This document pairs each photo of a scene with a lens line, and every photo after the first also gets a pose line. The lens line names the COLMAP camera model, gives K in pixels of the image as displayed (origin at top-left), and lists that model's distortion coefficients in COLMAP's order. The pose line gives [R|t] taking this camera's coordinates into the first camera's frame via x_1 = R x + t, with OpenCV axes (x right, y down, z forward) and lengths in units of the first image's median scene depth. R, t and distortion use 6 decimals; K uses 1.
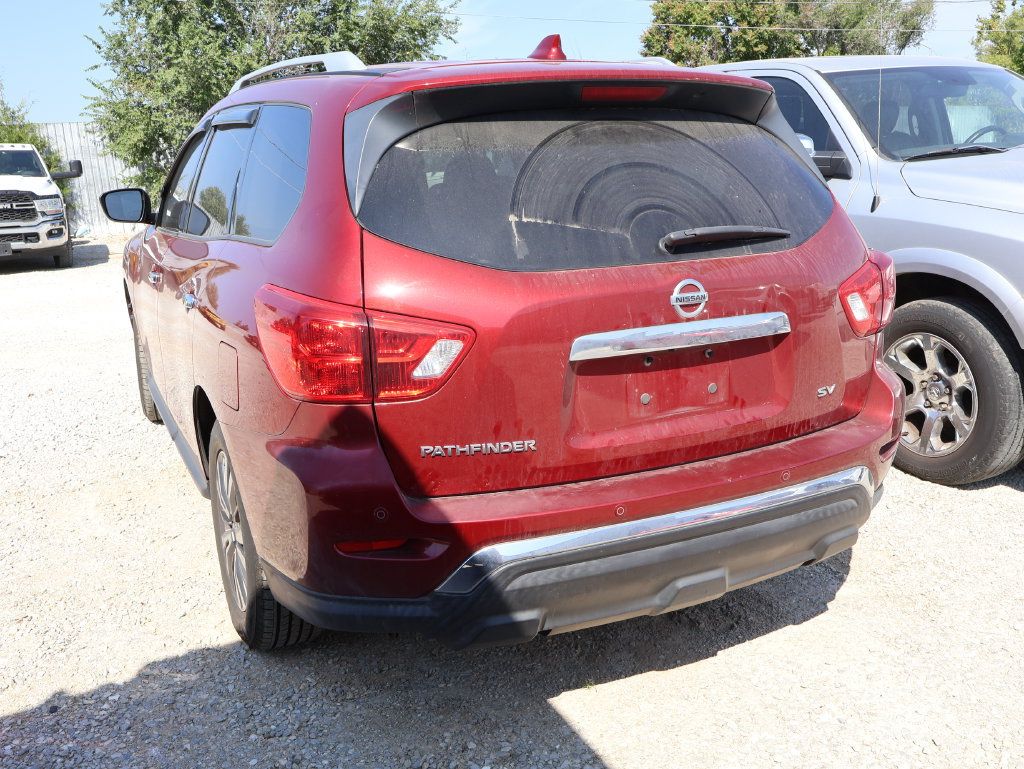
lens RADIAL K [[961.3, 0, 512.3], [0, 961.3, 393.5], [0, 0, 1]] dist [-0.002481, 0.000000]
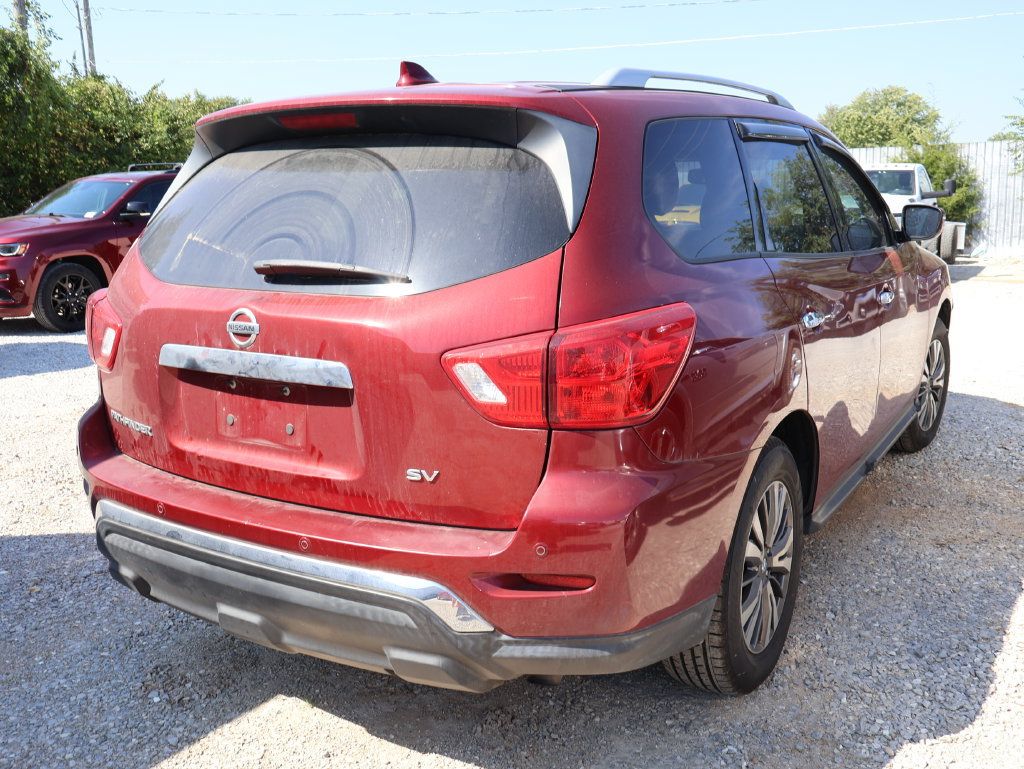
lens RADIAL K [[961.3, 0, 516.0], [0, 961.3, 381.2], [0, 0, 1]] dist [-0.002481, 0.000000]
pose [[0.538971, 0.183103, -0.822182, 1.082844], [-0.207535, 0.974863, 0.081059, -0.171867], [0.816358, 0.126943, 0.563423, 0.635116]]
